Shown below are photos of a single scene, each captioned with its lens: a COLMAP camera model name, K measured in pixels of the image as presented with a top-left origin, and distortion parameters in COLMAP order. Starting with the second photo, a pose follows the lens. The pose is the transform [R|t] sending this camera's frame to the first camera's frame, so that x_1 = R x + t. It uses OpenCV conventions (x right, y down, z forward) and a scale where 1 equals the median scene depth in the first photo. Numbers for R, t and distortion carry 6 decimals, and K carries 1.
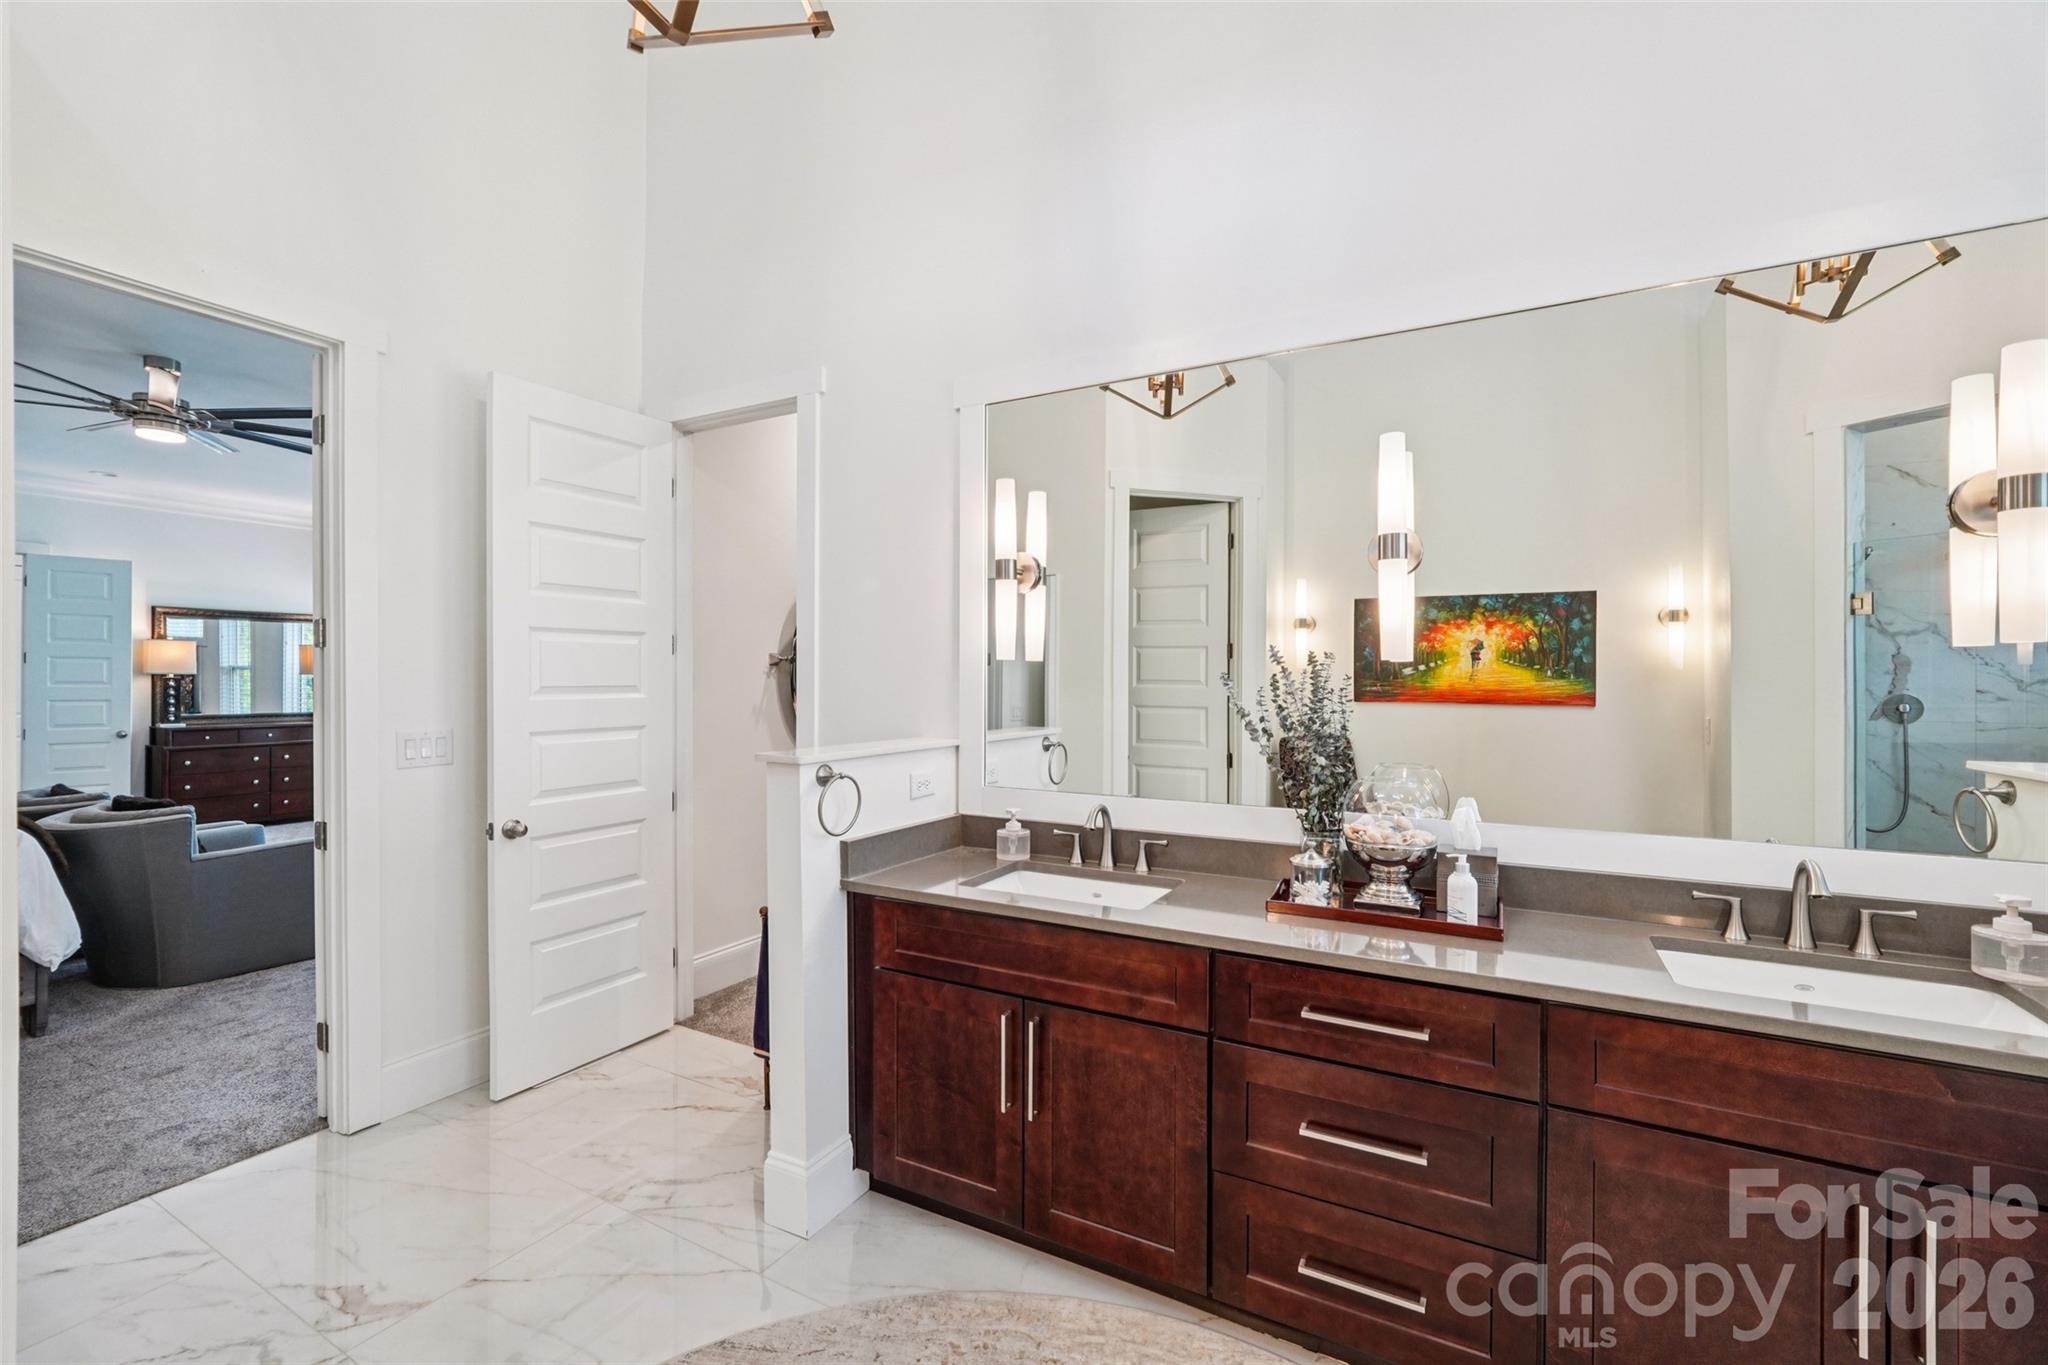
lens RADIAL K [[869.1, 0, 1024.5], [0, 869.1, 678.5], [0, 0, 1]] dist [-0.000390, 0.000063]
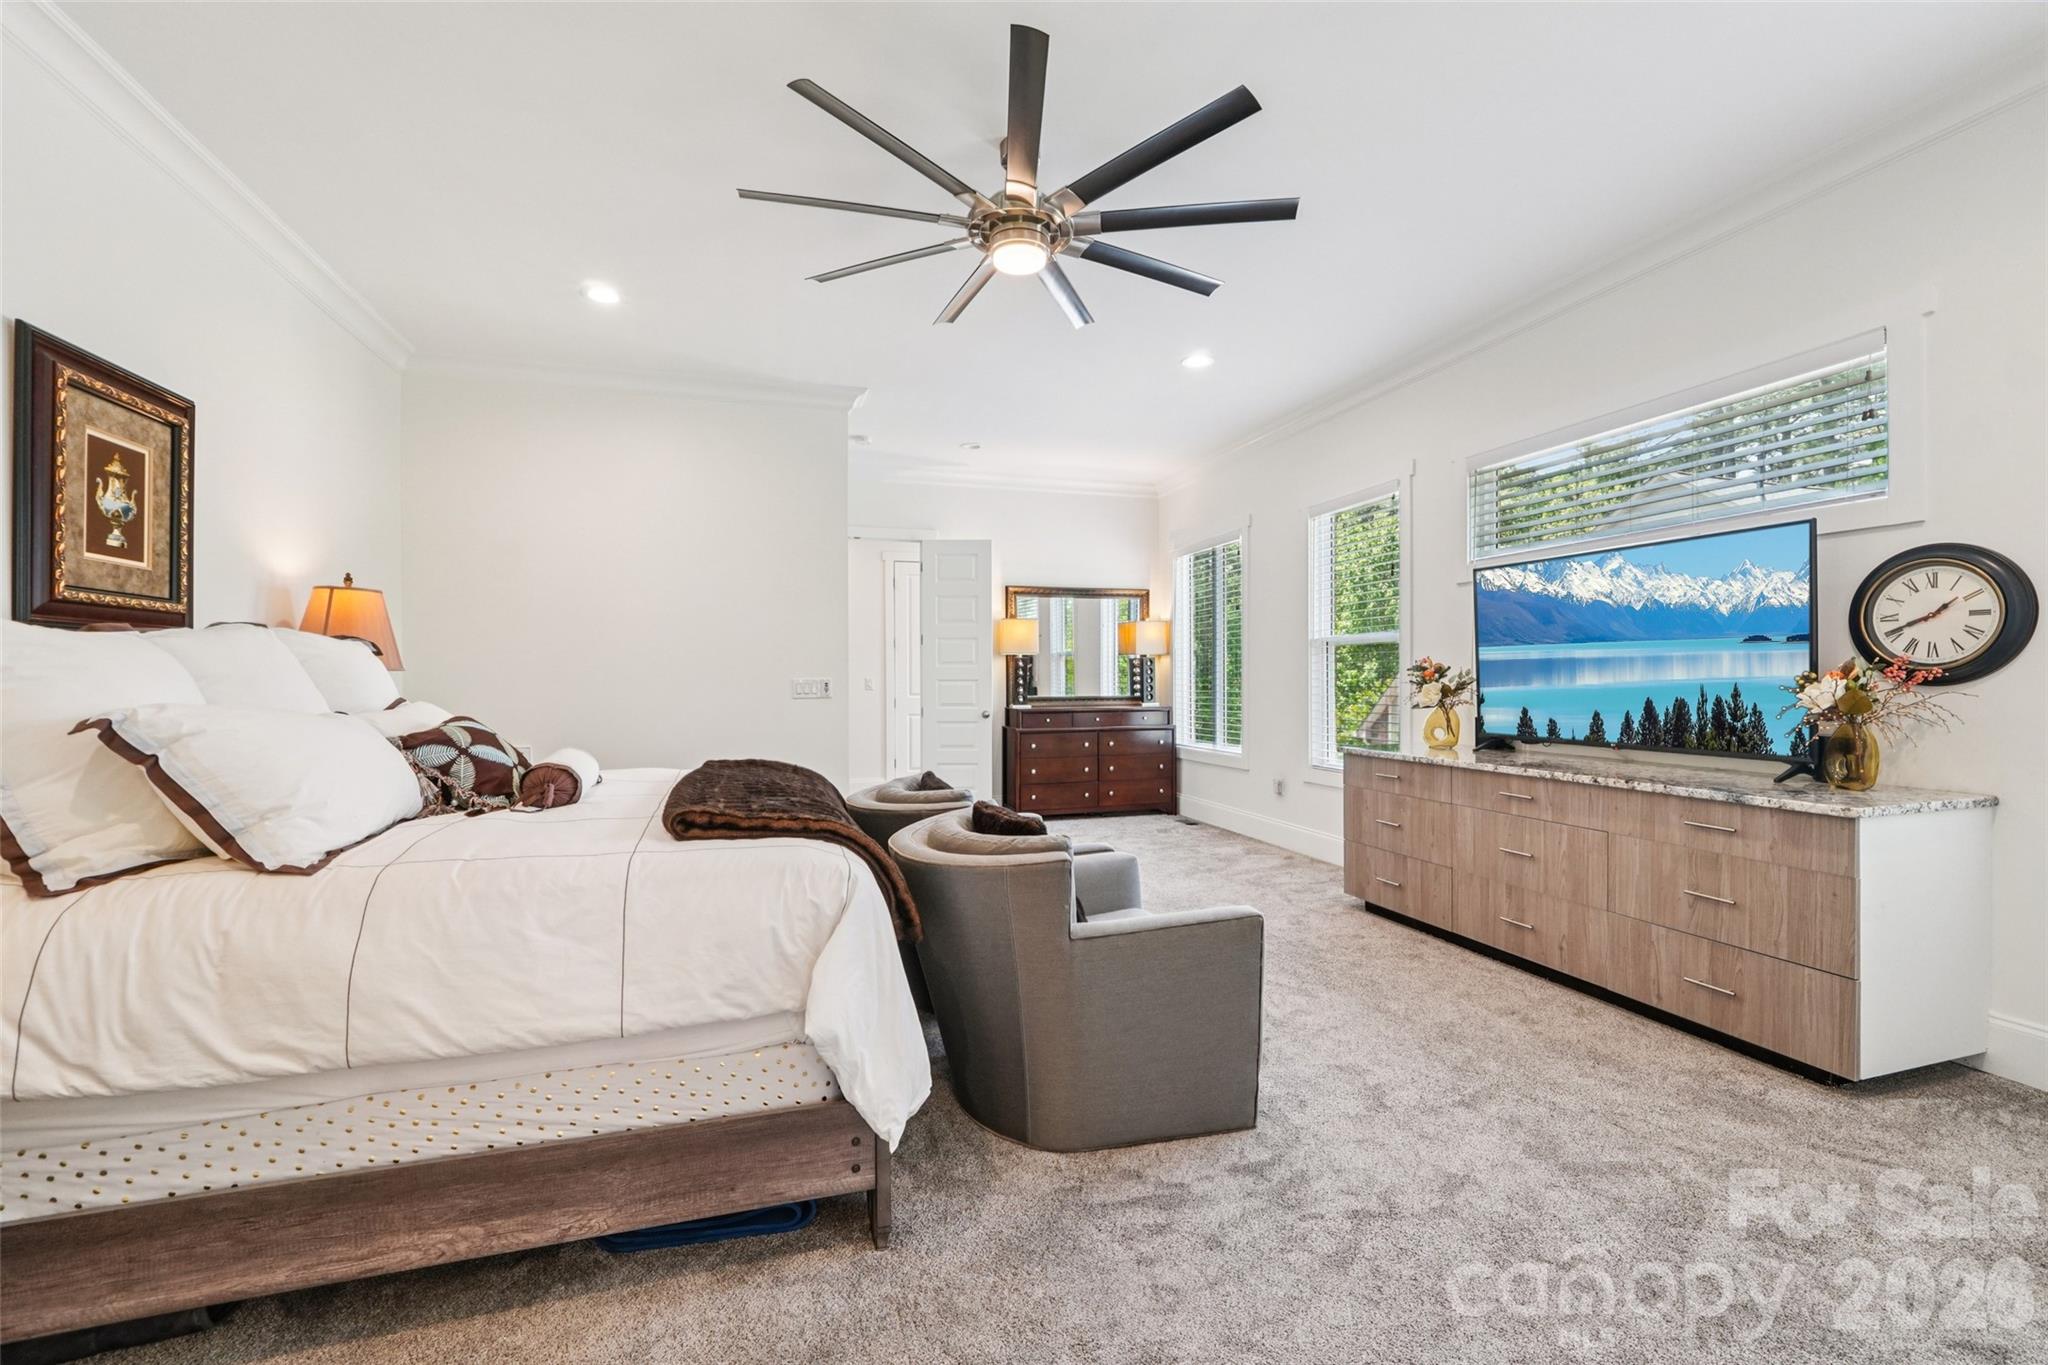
lens RADIAL K [[869.1, 0, 1019.6], [0, 869.1, 678.7], [0, 0, 1]] dist [-0.000390, 0.000063]
pose [[0.719603, -0.004497, -0.694371, -0.304429], [0.007061, 0.999975, 0.000841, 0.021902], [0.694350, -0.005508, 0.719616, 0.296017]]
